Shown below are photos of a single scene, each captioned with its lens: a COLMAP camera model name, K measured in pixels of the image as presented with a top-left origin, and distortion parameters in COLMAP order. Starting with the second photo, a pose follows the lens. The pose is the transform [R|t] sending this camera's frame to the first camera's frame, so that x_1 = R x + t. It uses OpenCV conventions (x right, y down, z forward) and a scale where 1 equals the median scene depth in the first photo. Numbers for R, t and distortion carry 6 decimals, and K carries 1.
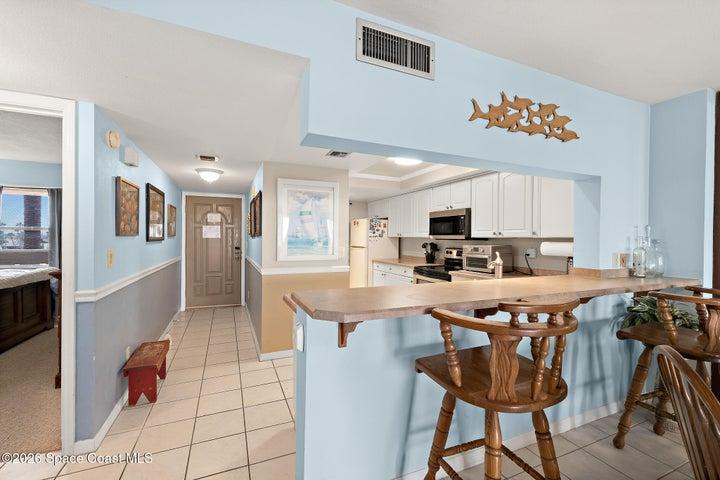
lens RADIAL K [[303.0, 0, 360.0], [0, 303.0, 240.0], [0, 0, 1]] dist [0.000489, 0.000199]
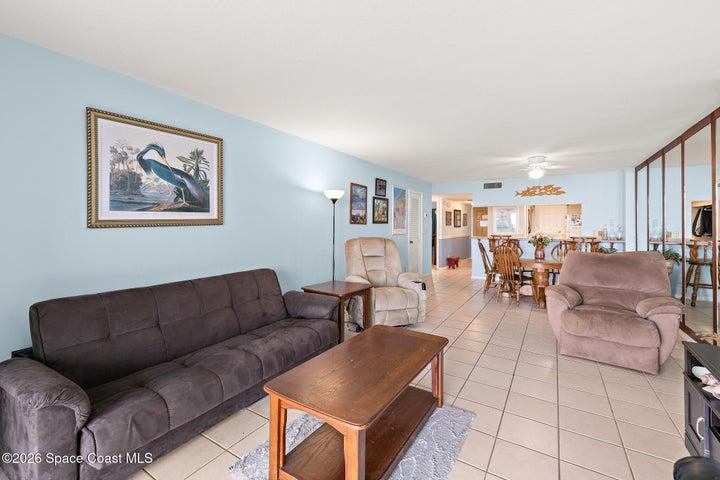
lens RADIAL K [[312.2, 0, 355.4], [0, 312.2, 220.5], [0, 0, 1]] dist [0.001381, 0.000404]
pose [[0.558733, -0.020937, -0.829084, 1.297416], [-0.004690, 0.999586, -0.028403, 0.029047], [0.829335, 0.019759, 0.558403, -1.533623]]
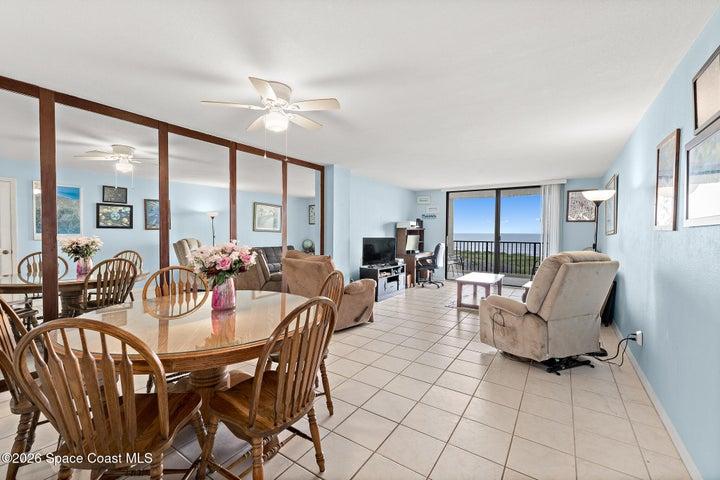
lens RADIAL K [[304.0, 0, 358.3], [0, 304.0, 237.3], [0, 0, 1]] dist [0.001554, 0.000416]
pose [[-0.532226, -0.028715, 0.846115, -0.101194], [-0.008347, 0.999554, 0.028672, 0.003783], [-0.846561, 0.008197, -0.532229, 0.163069]]
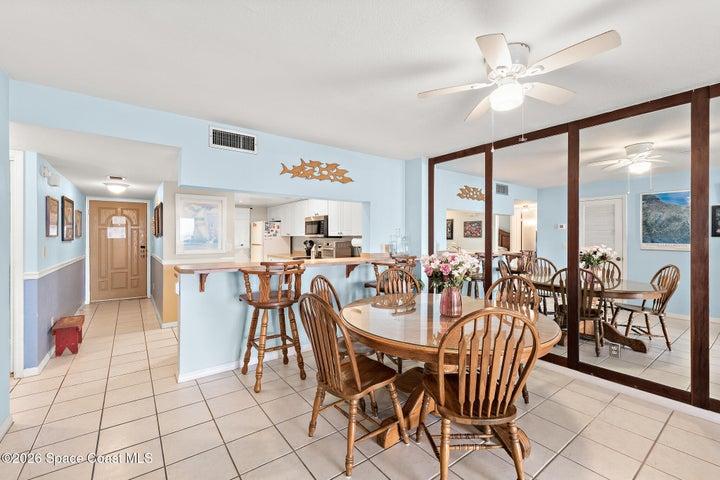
lens RADIAL K [[304.0, 0, 358.3], [0, 304.0, 237.3], [0, 0, 1]] dist [0.001554, 0.000416]
pose [[0.973722, -0.008486, 0.227581, 0.197860], [0.009821, 0.999941, -0.004735, 0.006709], [-0.227528, 0.006846, 0.973748, -0.475855]]
